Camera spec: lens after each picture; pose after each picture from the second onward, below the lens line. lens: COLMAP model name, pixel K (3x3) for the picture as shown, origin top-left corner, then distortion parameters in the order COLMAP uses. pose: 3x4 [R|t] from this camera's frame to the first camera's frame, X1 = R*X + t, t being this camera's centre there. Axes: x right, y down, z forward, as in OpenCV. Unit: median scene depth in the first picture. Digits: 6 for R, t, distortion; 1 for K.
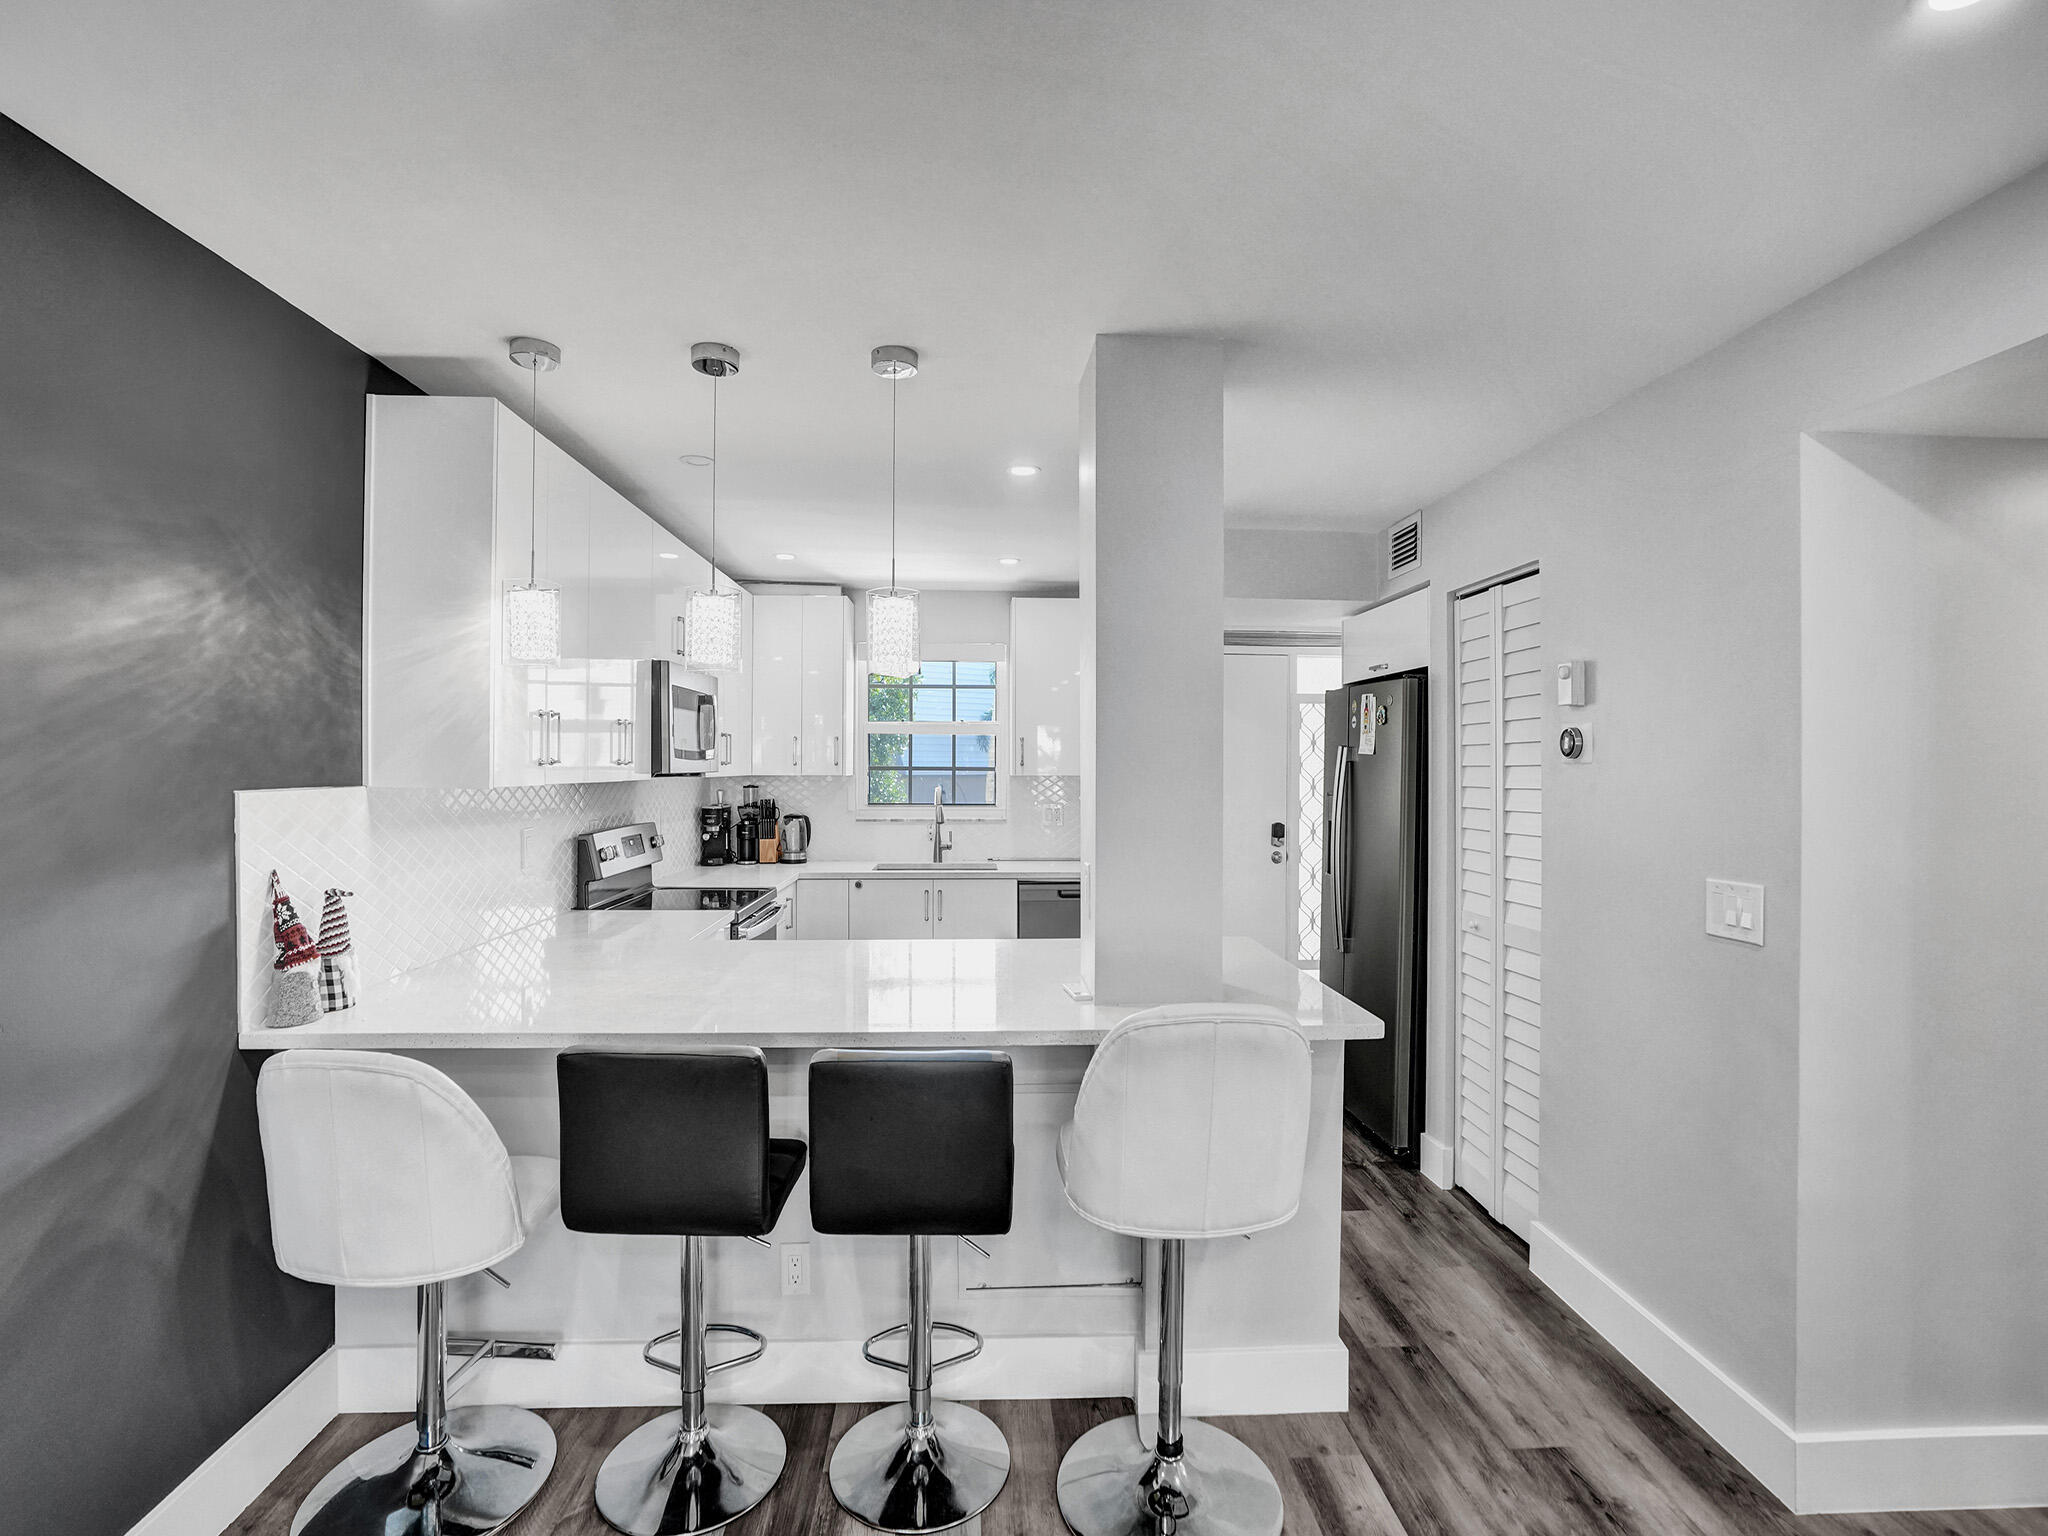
lens RADIAL K [[948.0, 0, 1007.4], [0, 948.0, 763.1], [0, 0, 1]] dist [-0.058119, 0.019634]
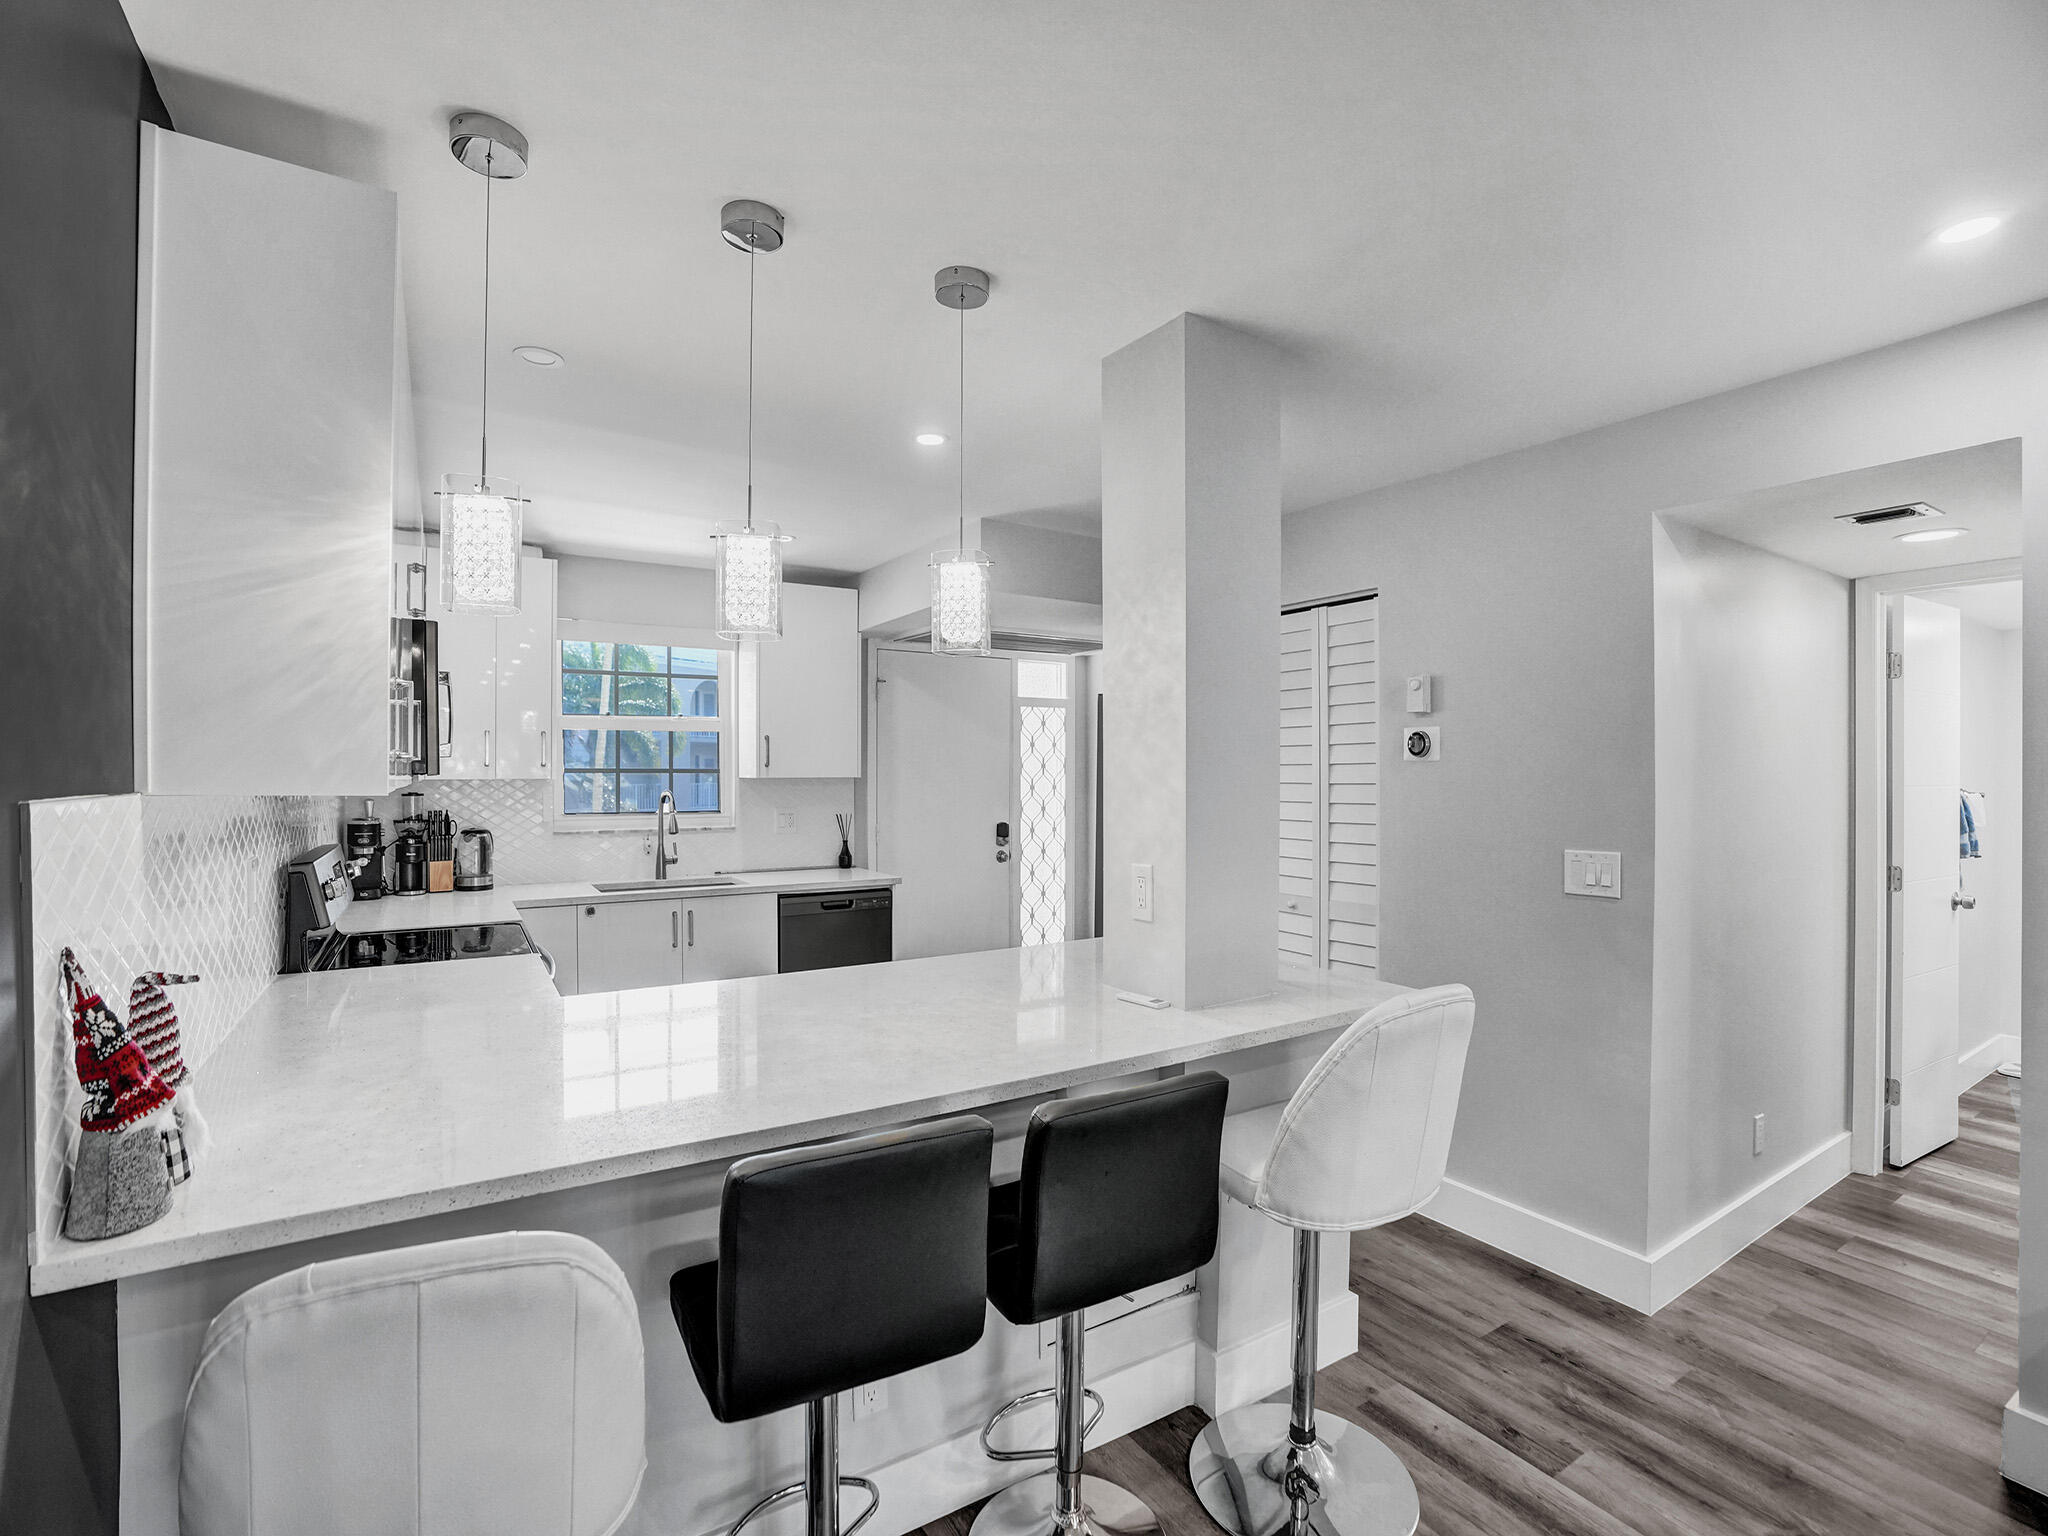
lens RADIAL K [[948.0, 0, 1020.2], [0, 948.0, 771.3], [0, 0, 1]] dist [-0.058119, 0.019634]
pose [[0.870587, -0.002536, 0.492007, -0.442599], [0.001109, 0.999994, 0.003191, 0.009192], [-0.492013, -0.002232, 0.870585, 0.204761]]
